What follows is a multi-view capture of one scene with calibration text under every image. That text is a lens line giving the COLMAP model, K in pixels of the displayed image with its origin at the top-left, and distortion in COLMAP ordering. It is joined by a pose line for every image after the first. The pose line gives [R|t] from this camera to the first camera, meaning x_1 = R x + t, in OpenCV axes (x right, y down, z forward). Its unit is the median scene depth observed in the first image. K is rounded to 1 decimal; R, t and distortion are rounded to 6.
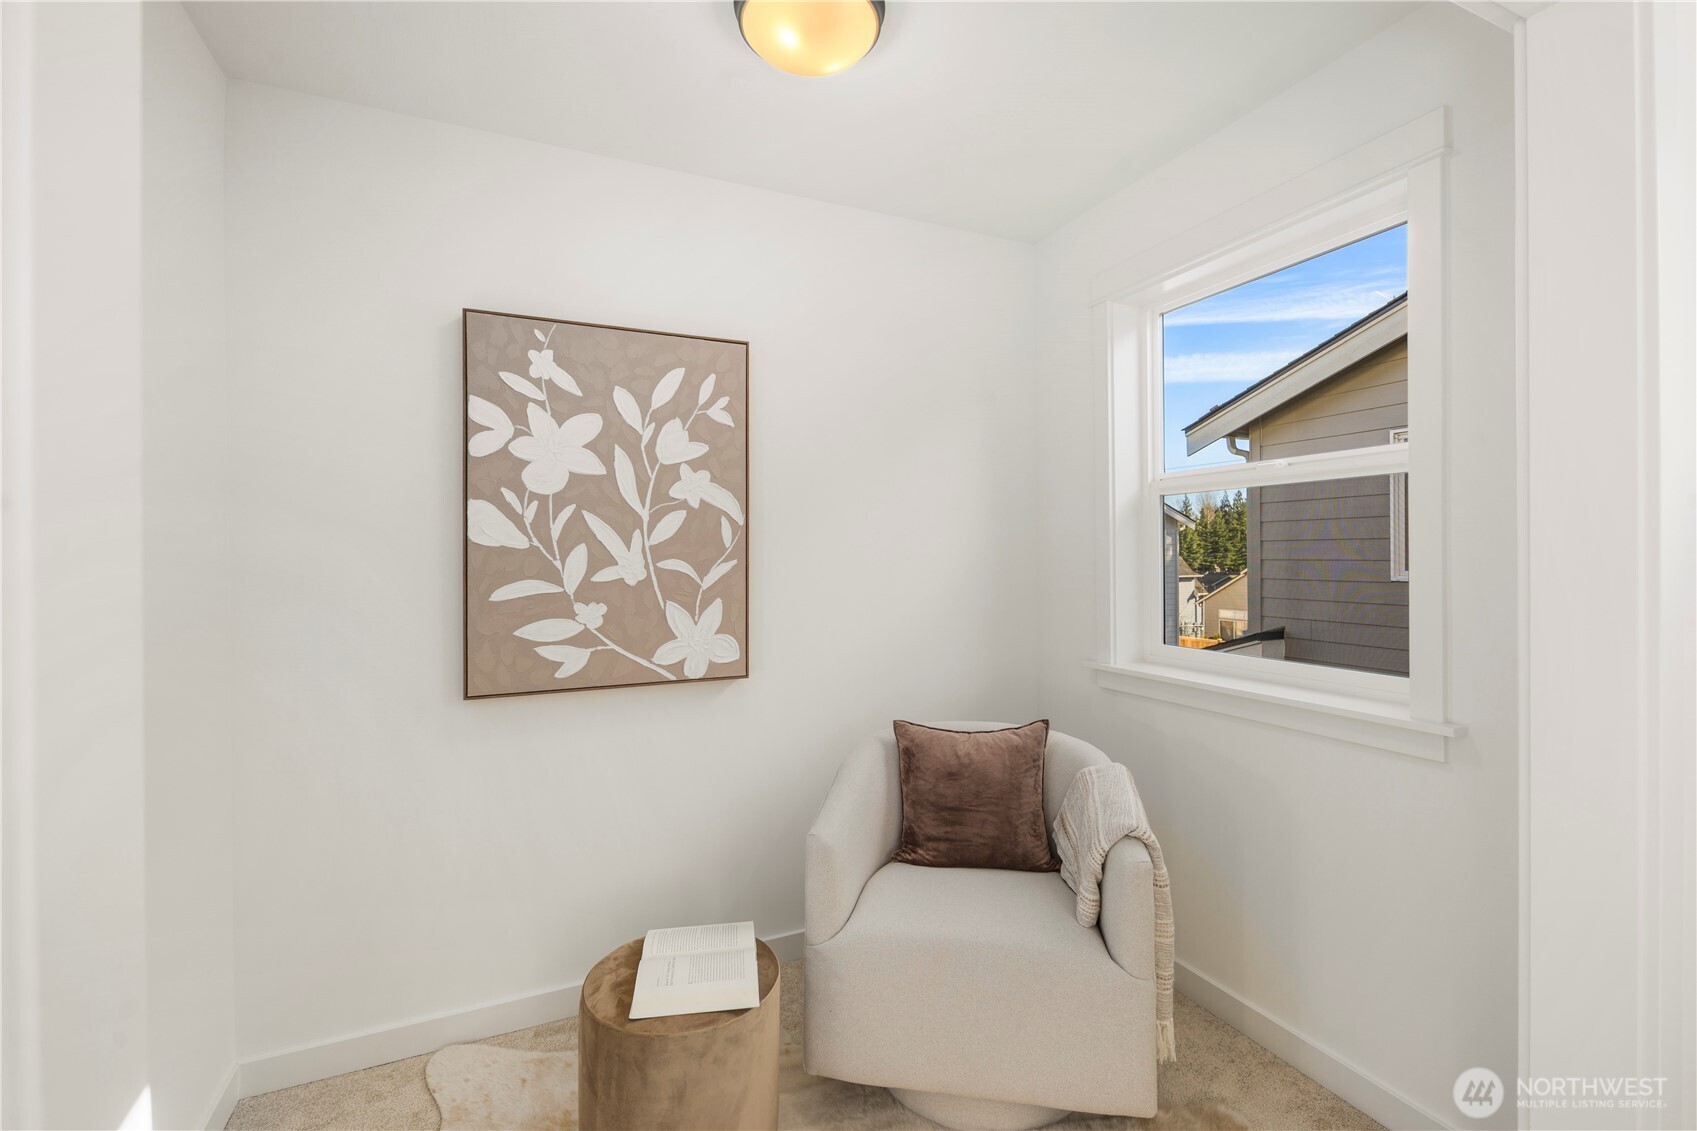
lens RADIAL K [[746.7, 0, 858.6], [0, 746.7, 558.8], [0, 0, 1]] dist [0.004661, -0.002379]
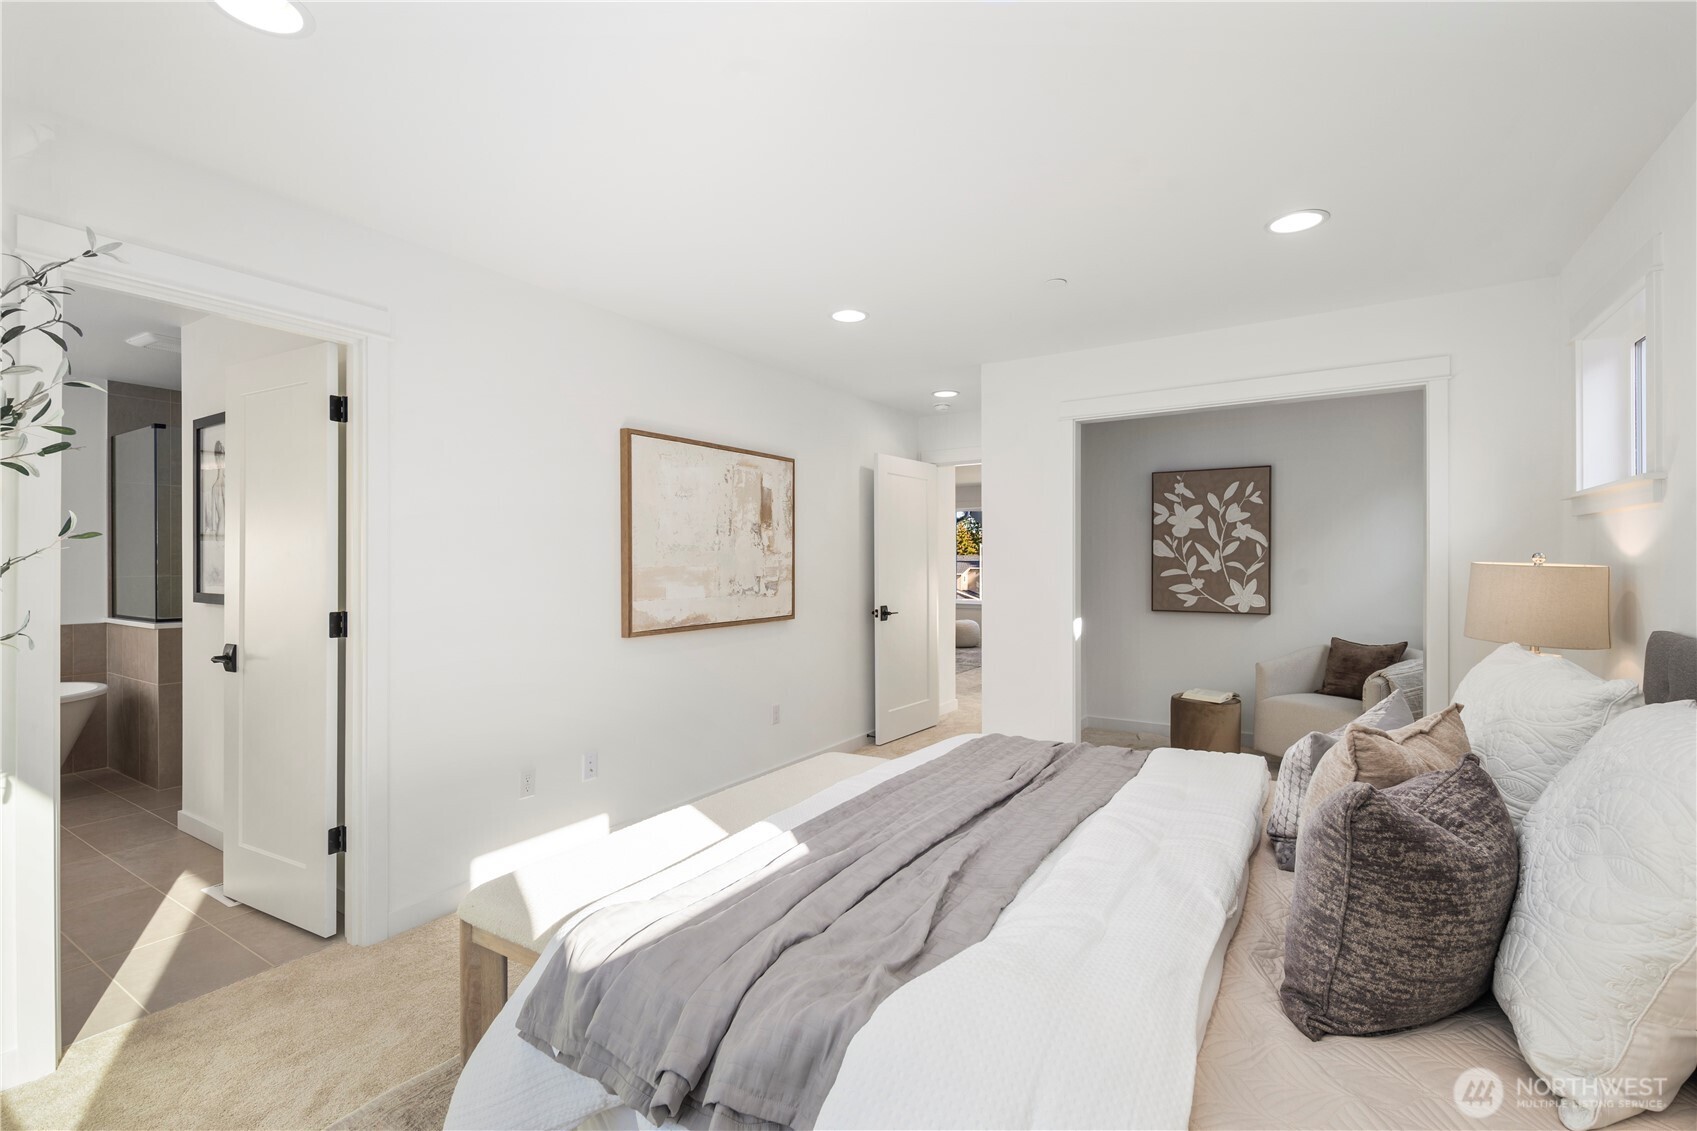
lens RADIAL K [[746.7, 0, 853.5], [0, 746.7, 561.5], [0, 0, 1]] dist [0.004661, -0.002379]
pose [[0.547875, 0.006810, -0.836532, 1.120997], [-0.006561, 0.999971, 0.003844, -0.001364], [0.836534, 0.003383, 0.547904, -1.372638]]
